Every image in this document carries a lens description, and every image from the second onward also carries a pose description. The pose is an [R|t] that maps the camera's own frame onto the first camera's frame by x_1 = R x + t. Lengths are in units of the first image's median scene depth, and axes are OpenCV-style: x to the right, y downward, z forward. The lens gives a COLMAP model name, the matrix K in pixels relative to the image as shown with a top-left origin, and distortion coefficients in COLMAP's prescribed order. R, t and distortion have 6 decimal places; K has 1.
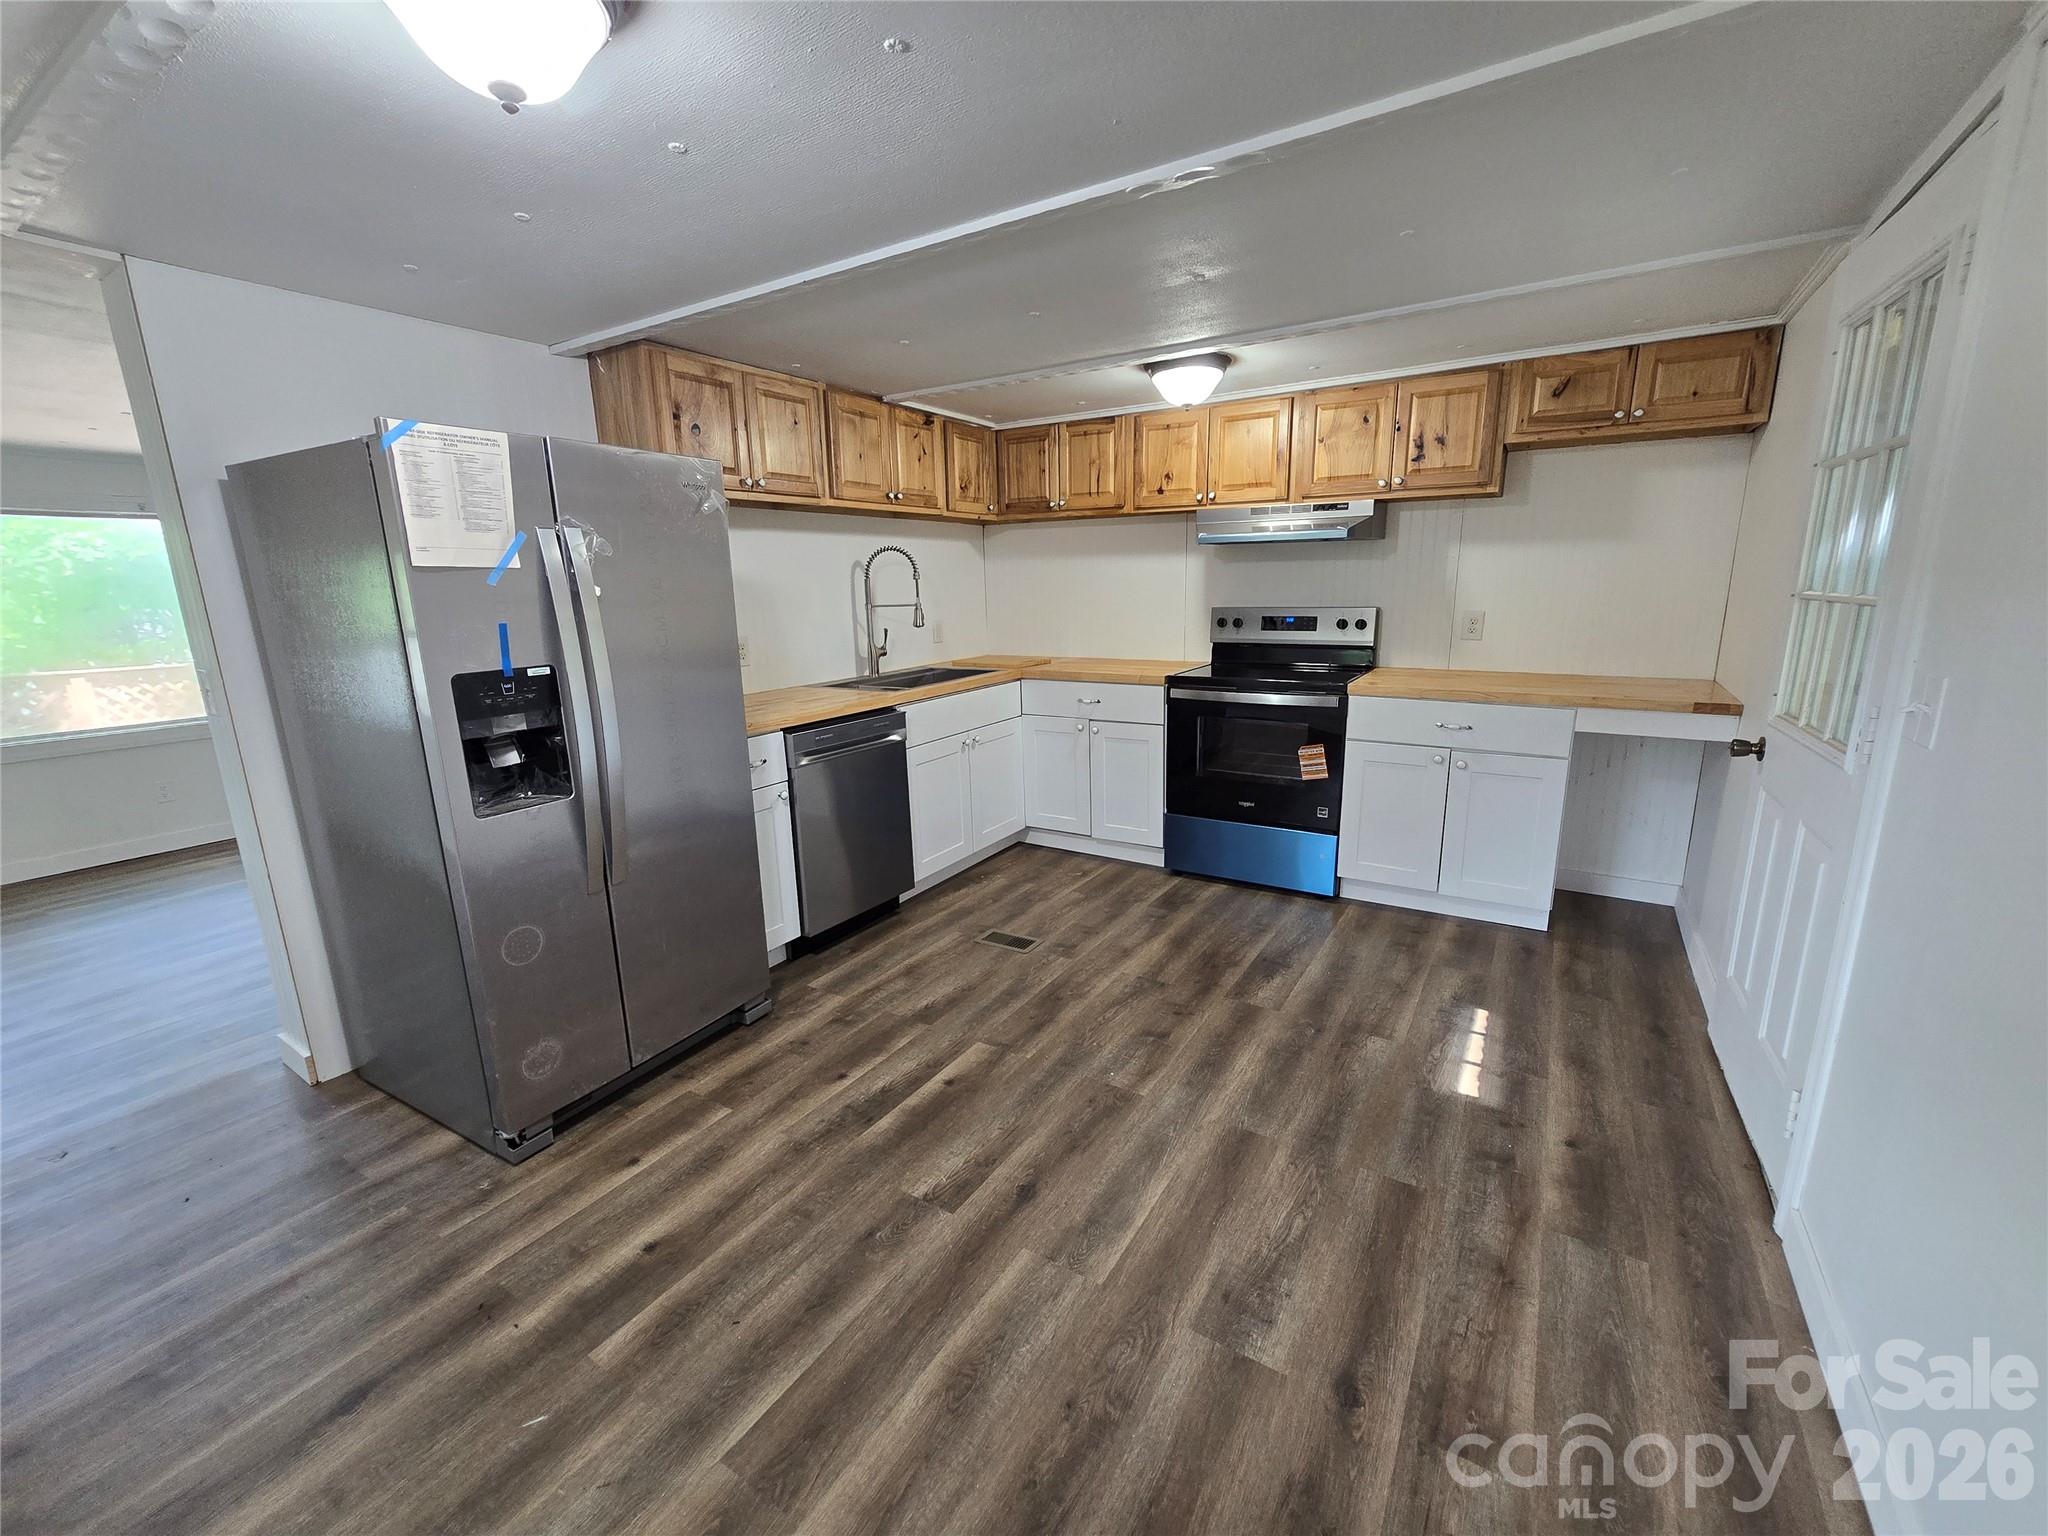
lens RADIAL K [[835.0, 0, 1028.8], [0, 835.0, 769.4], [0, 0, 1]] dist [-0.008665, 0.000958]
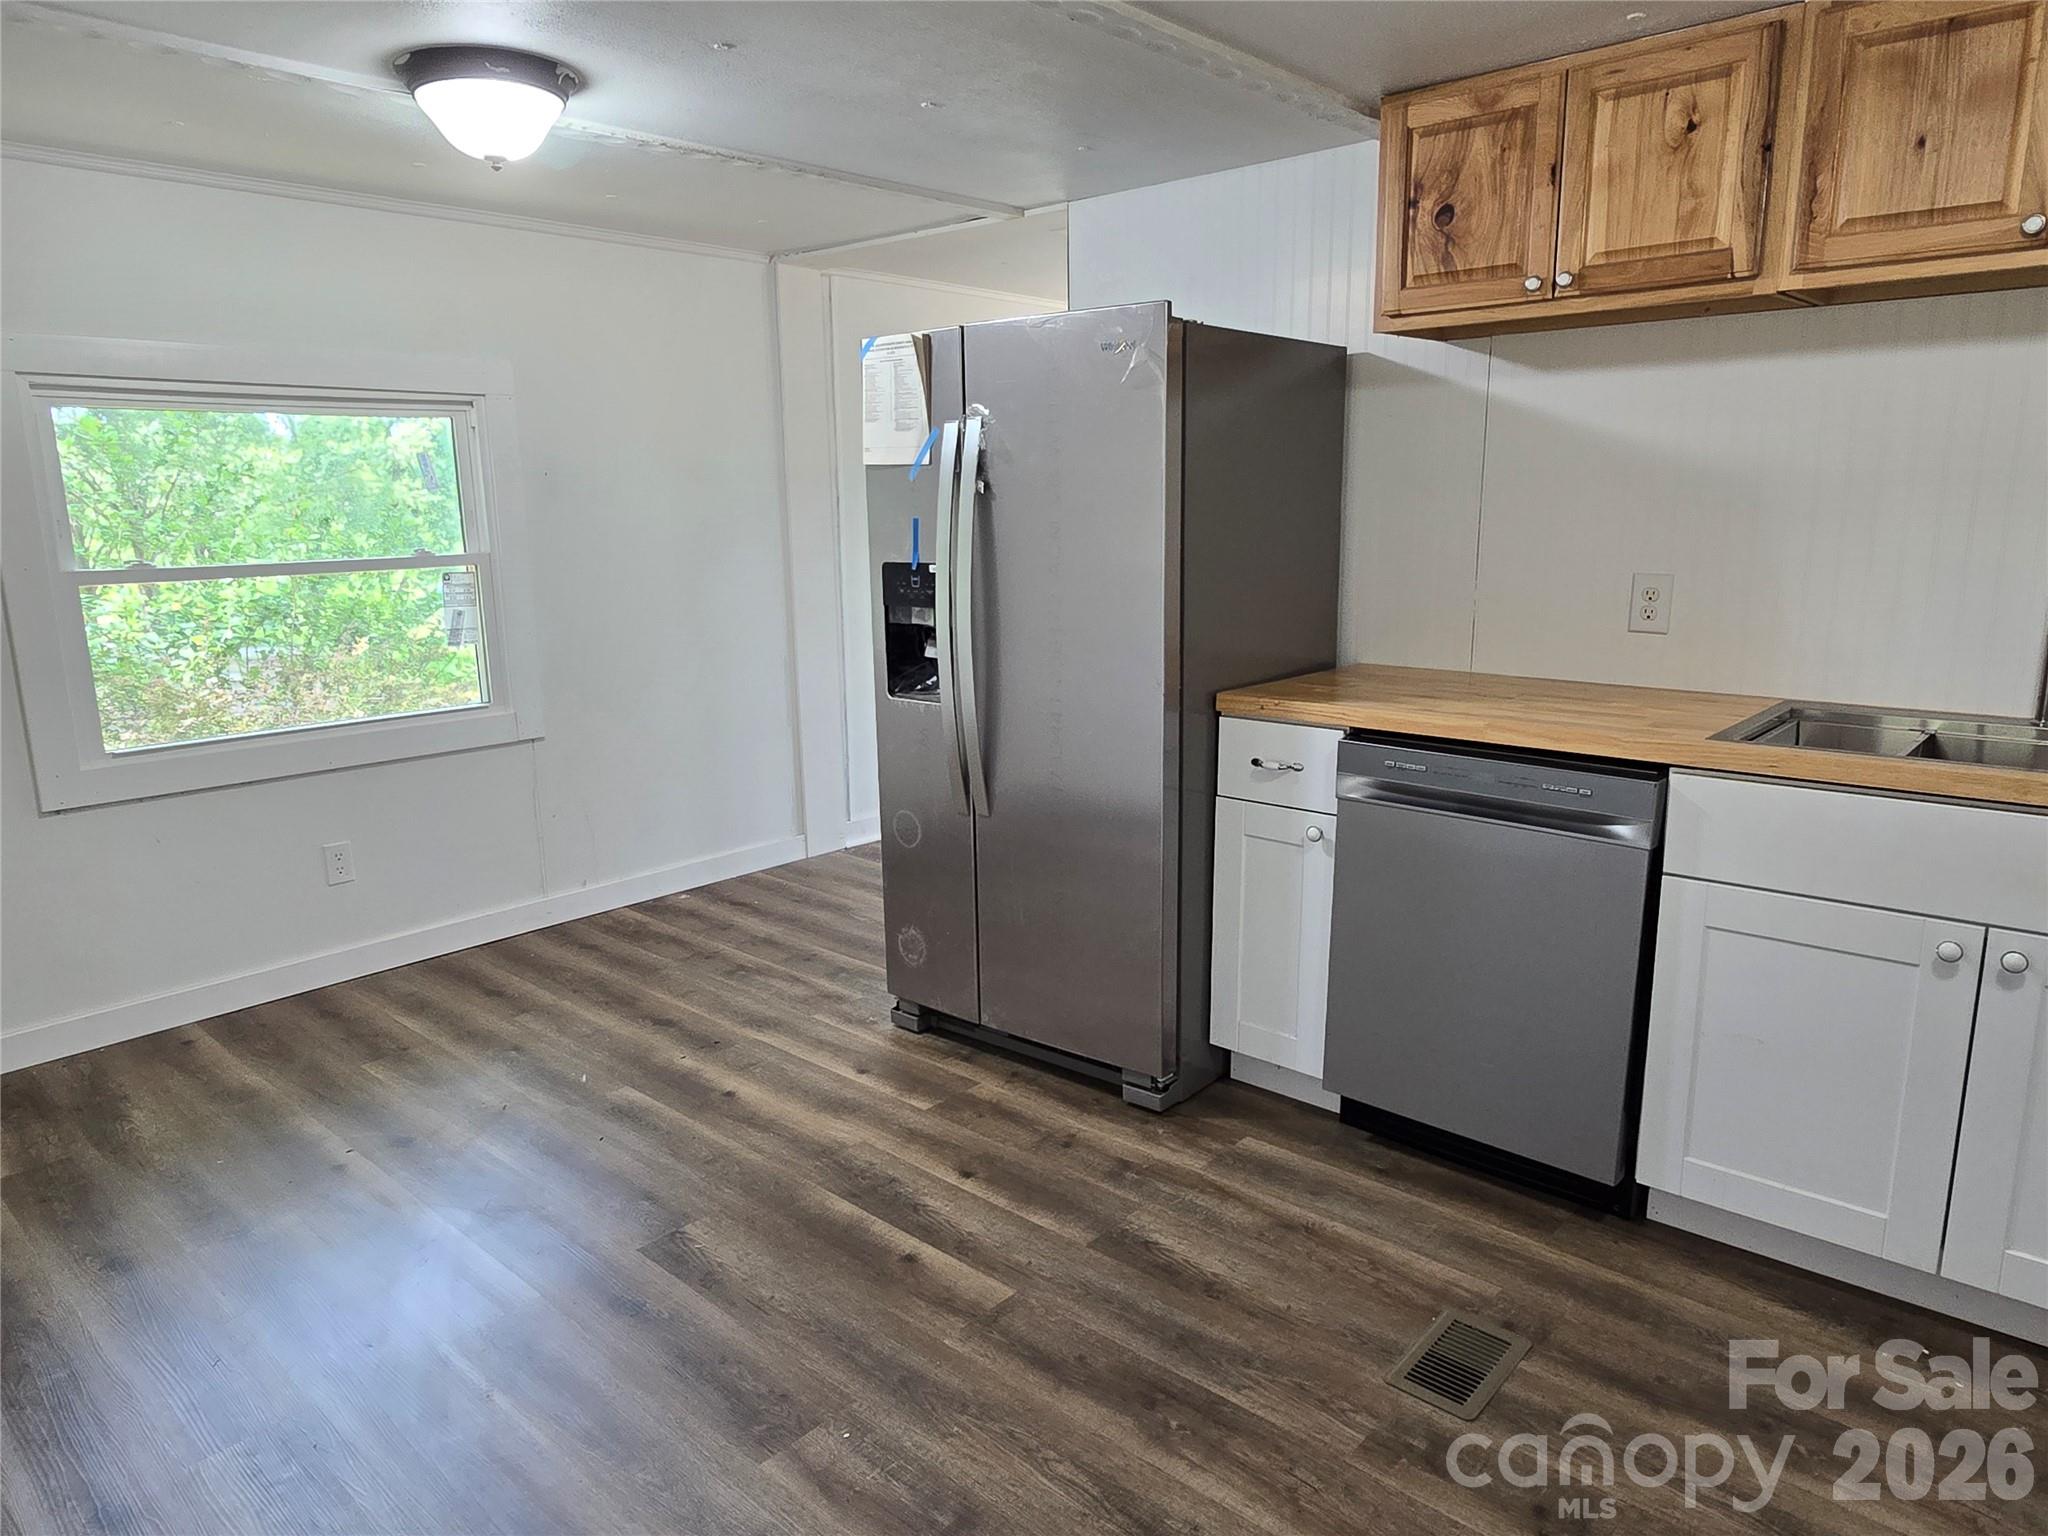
lens RADIAL K [[1317.1, 0, 1024.8], [0, 1317.1, 770.4], [0, 0, 1]] dist [0.000019, -0.003165]
pose [[-0.173646, 0.226873, -0.958319, 0.716637], [-0.201588, 0.944309, 0.260083, -0.243456], [0.963955, 0.238348, -0.118240, 1.024191]]
